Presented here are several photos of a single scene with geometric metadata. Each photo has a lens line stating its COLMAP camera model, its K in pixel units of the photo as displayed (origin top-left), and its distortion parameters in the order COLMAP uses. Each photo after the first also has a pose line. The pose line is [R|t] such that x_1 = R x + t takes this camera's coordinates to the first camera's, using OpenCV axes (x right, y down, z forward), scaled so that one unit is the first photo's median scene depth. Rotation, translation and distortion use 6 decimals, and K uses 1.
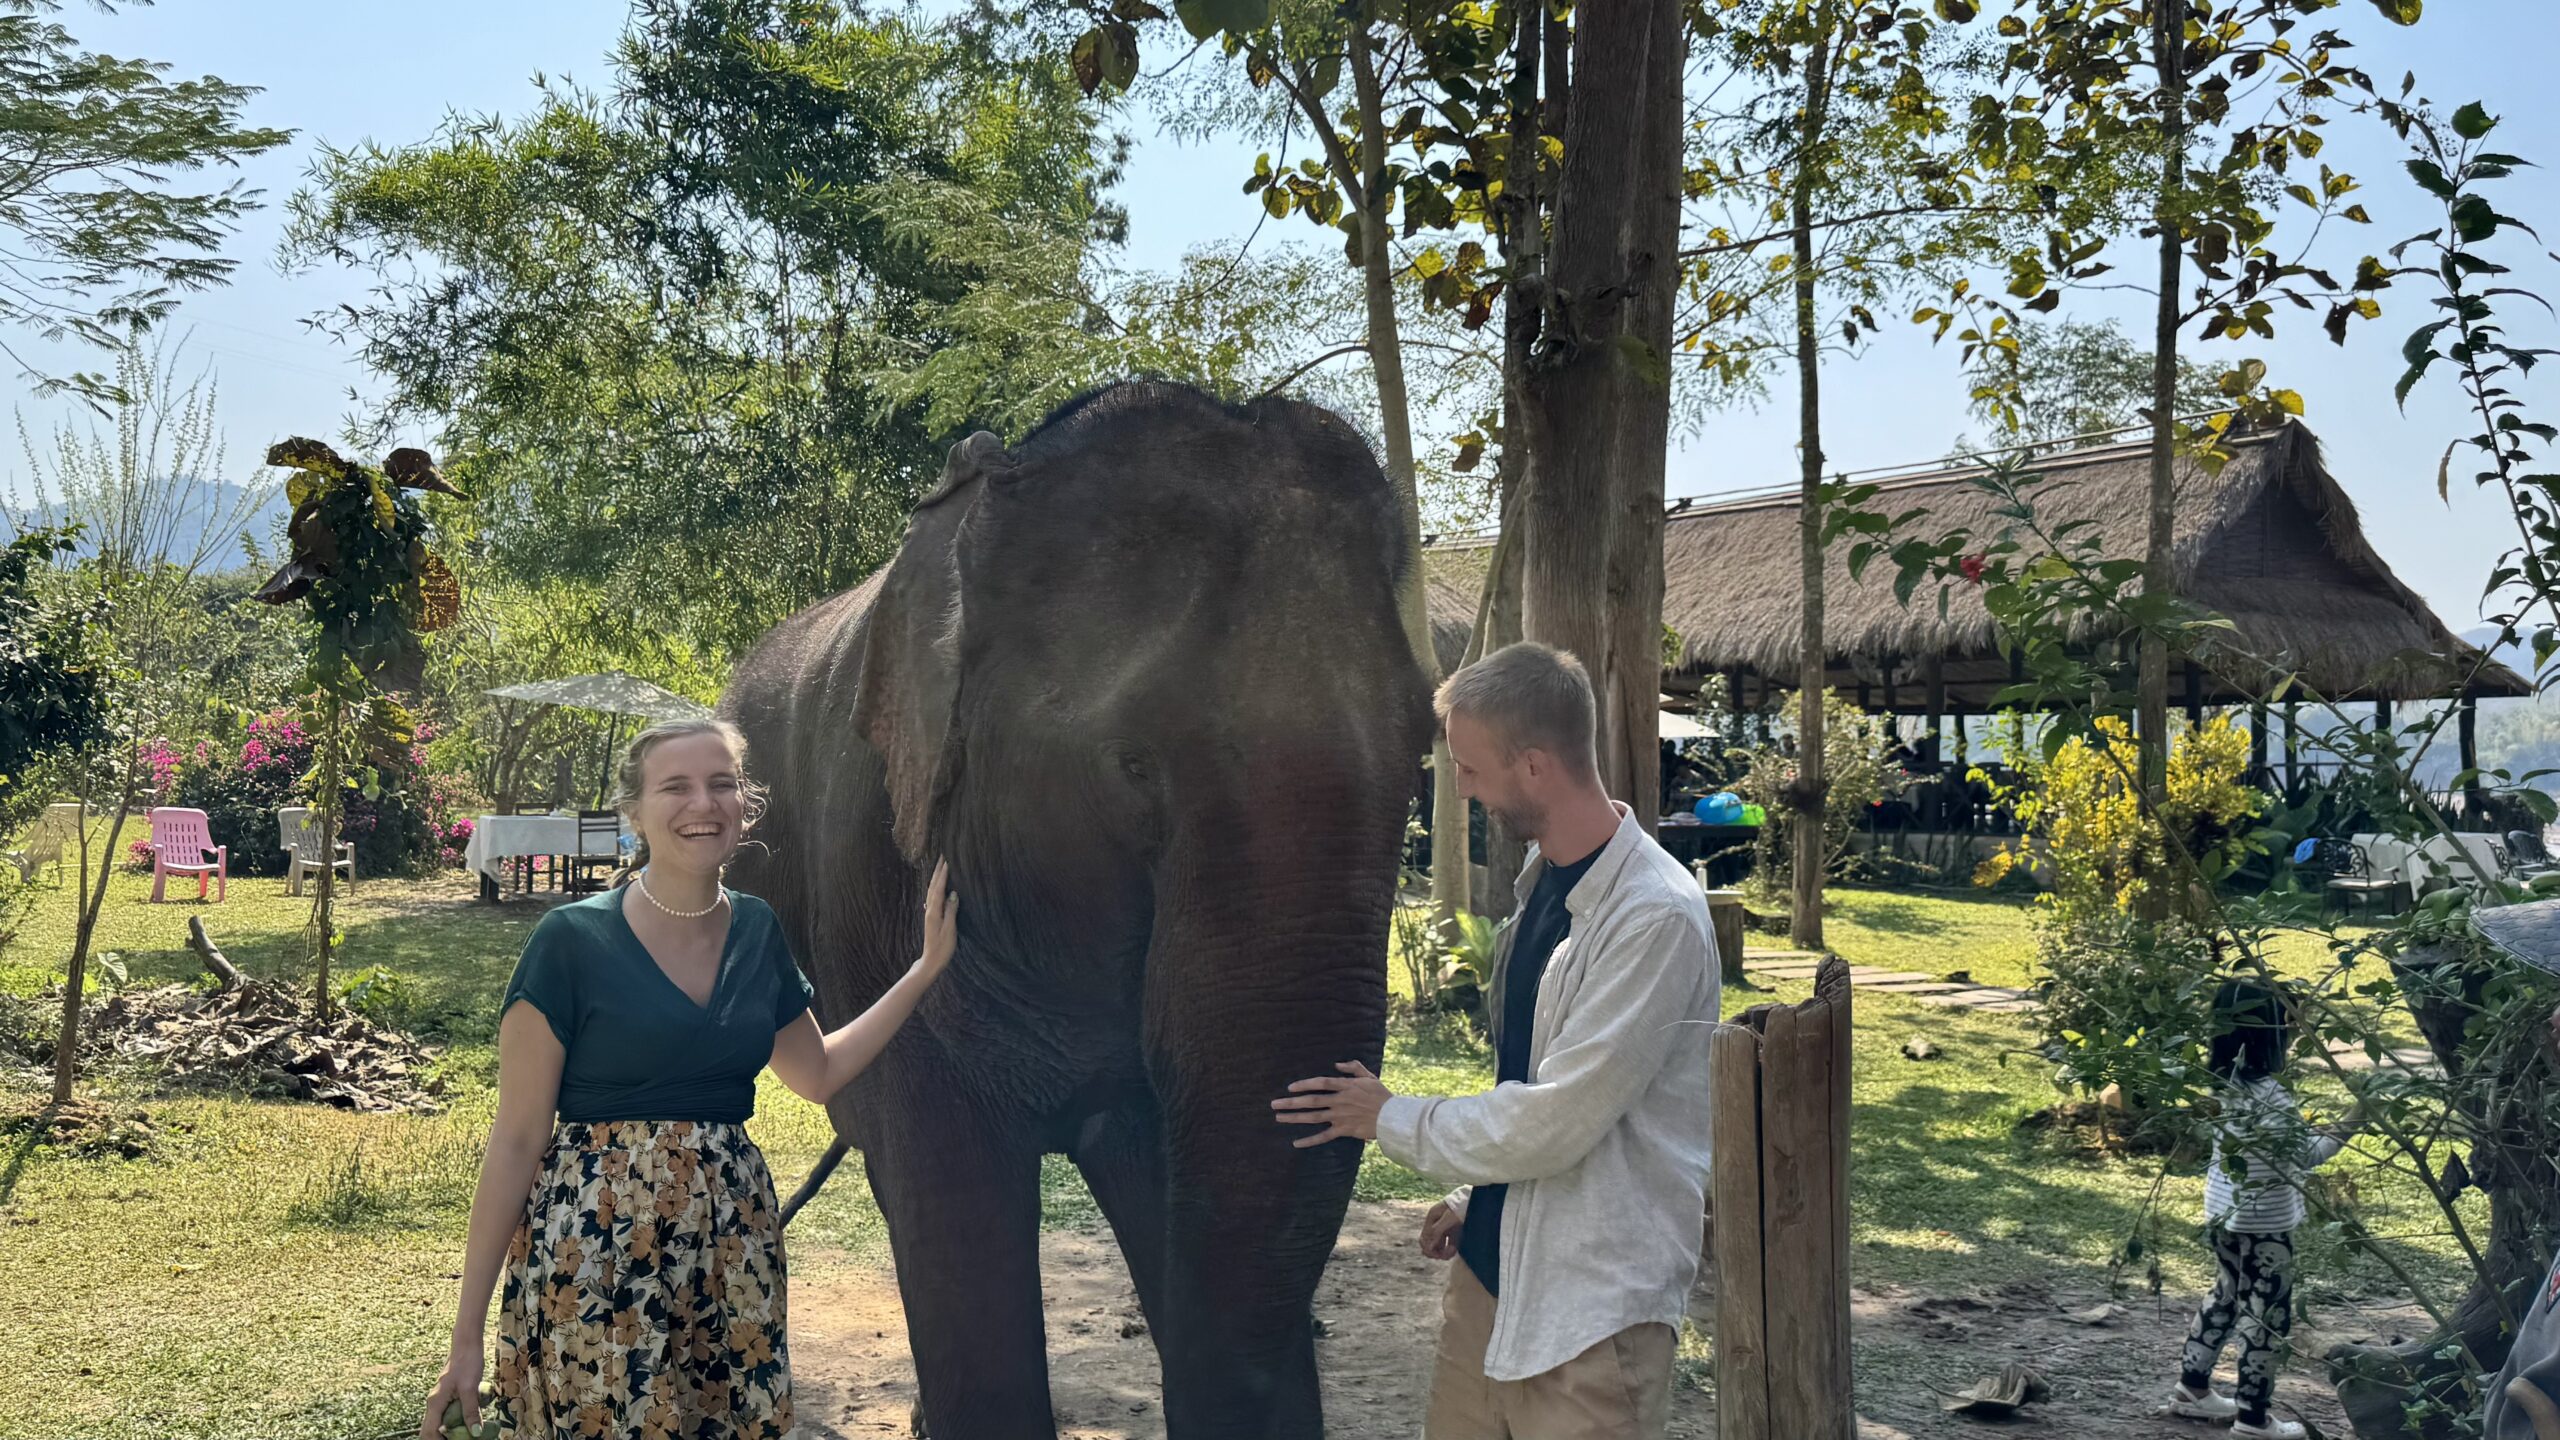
lens RADIAL K [[2205.3, 0, 1280.0], [0, 2205.3, 720.0], [0, 0, 1]] dist [0.050157, -0.003400]
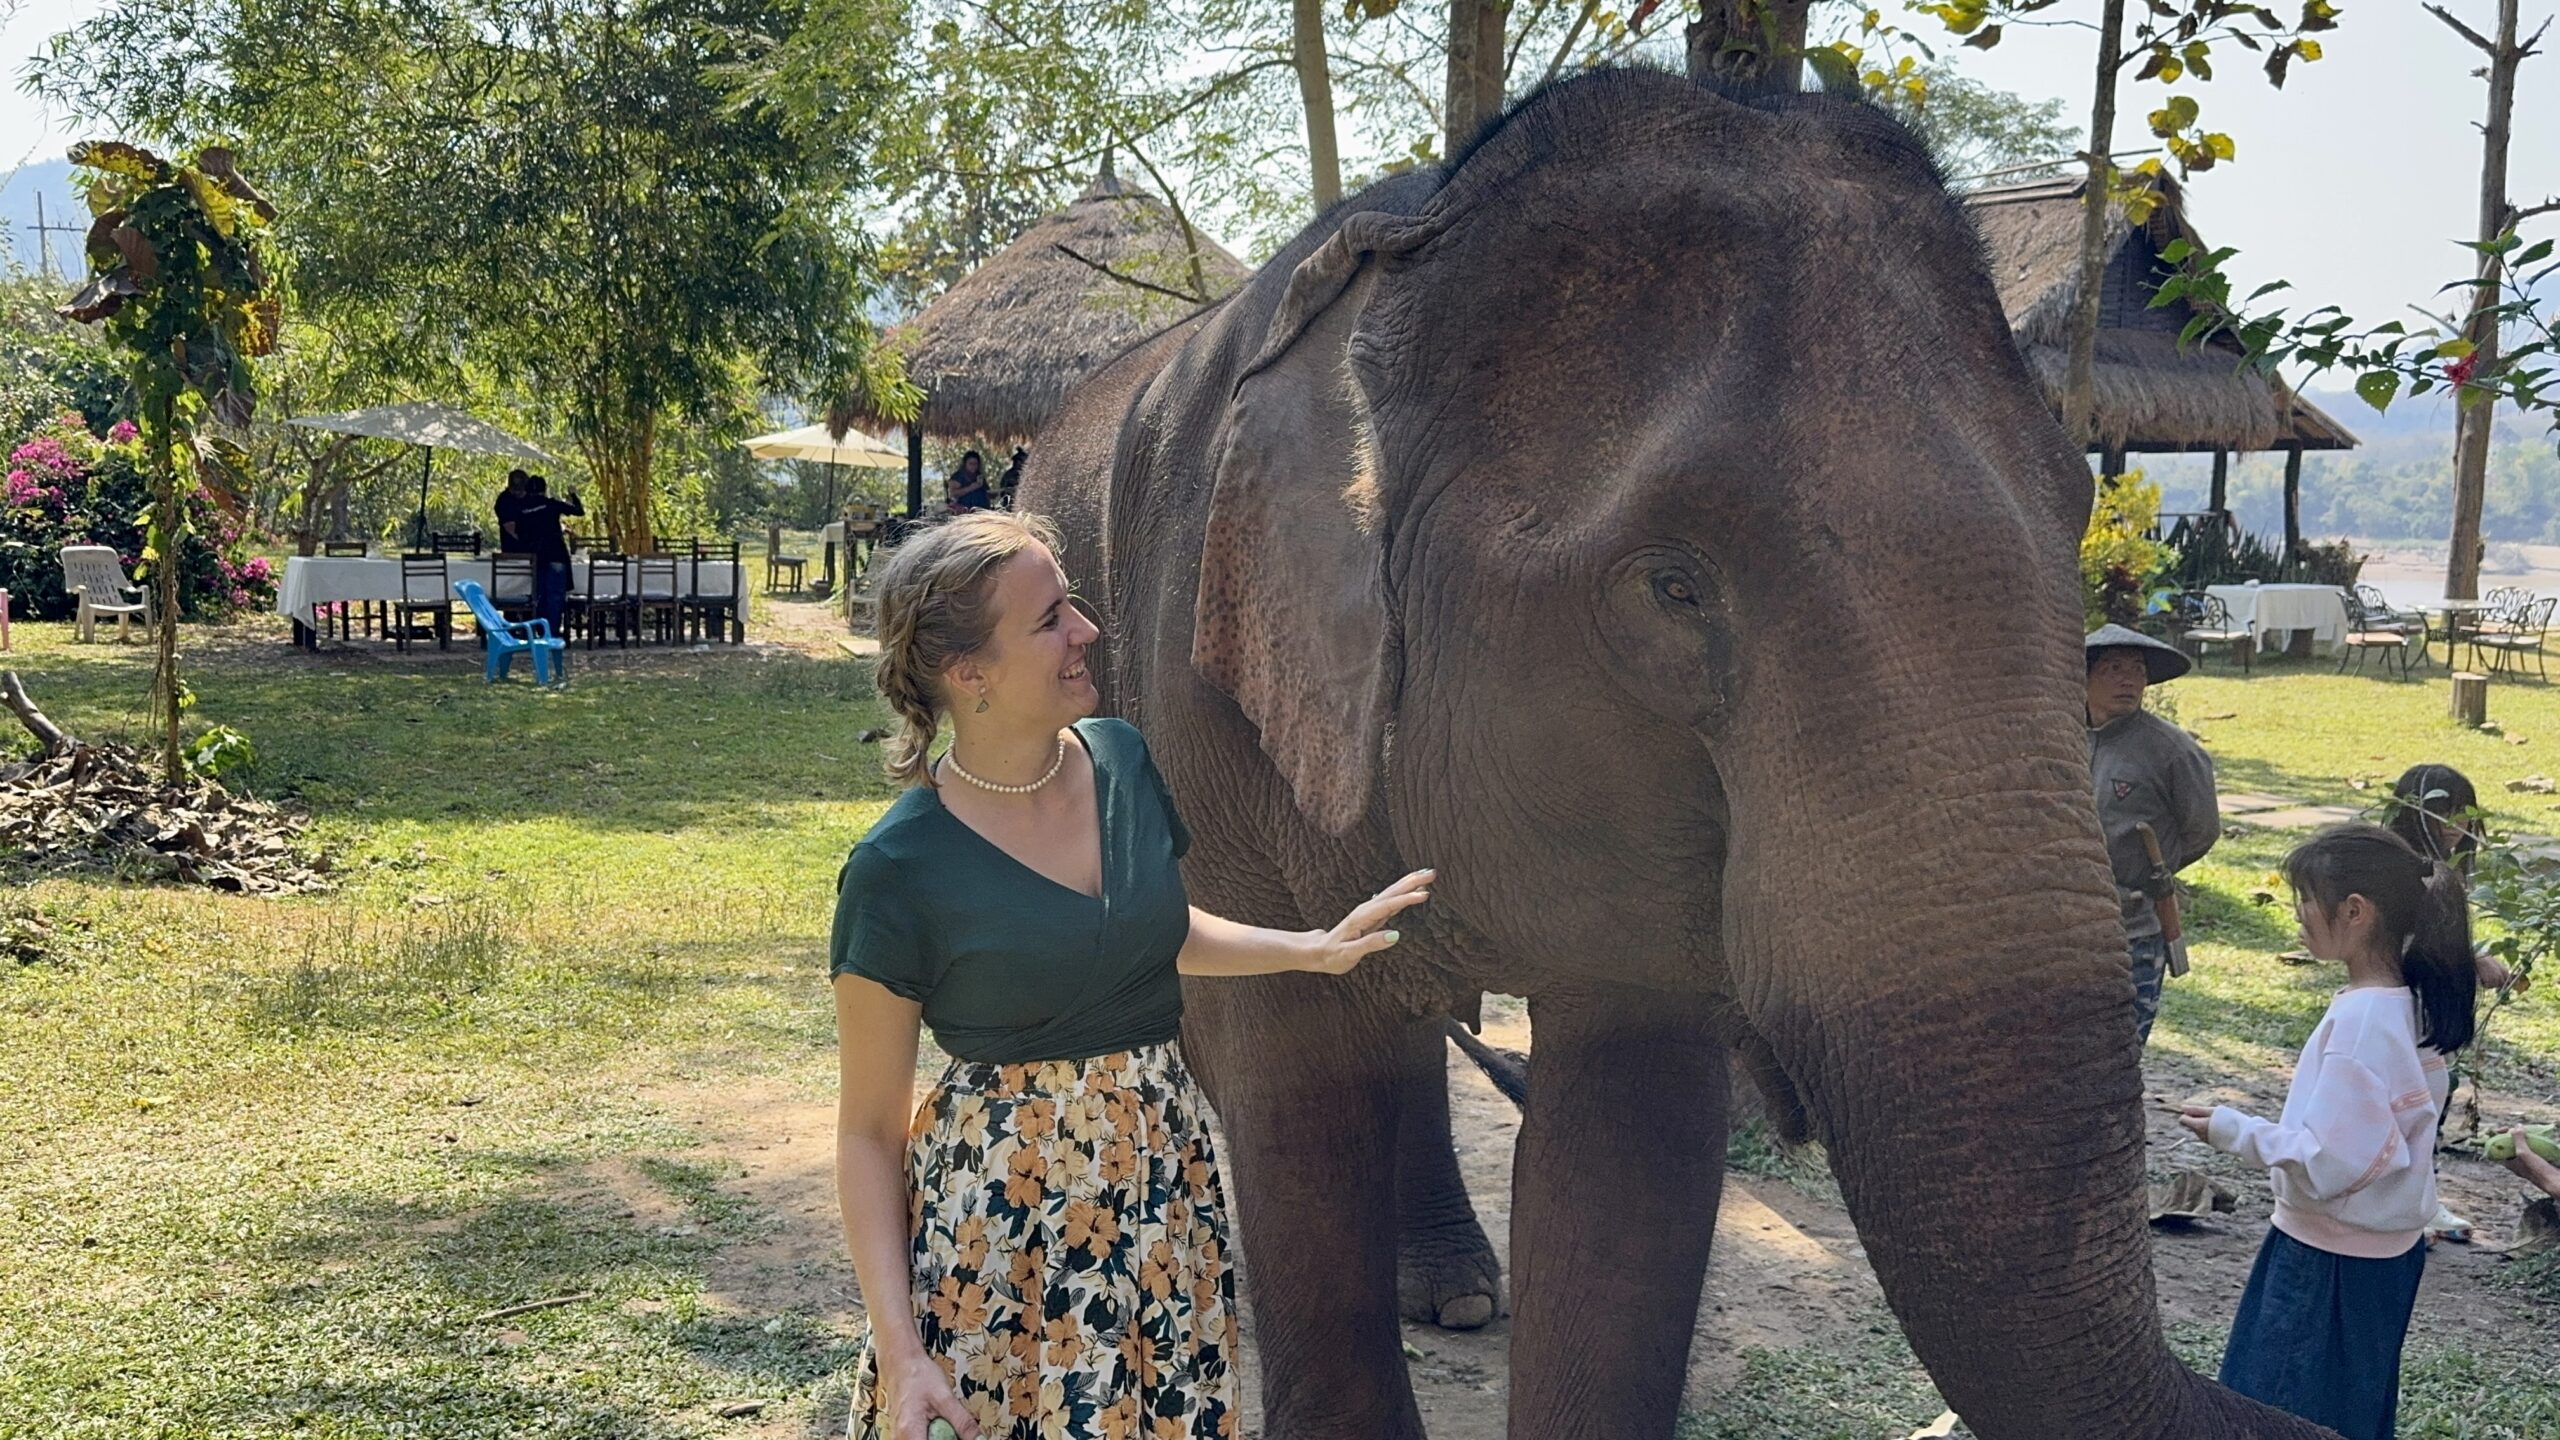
lens RADIAL K [[2125.4, 0, 1280.0], [0, 2125.4, 720.0], [0, 0, 1]] dist [0.048598, -0.006153]
pose [[0.994274, -0.005103, 0.106739, -0.067837], [-0.007687, 0.992856, 0.119072, -0.001277], [-0.106584, -0.119211, 0.987132, 0.078559]]
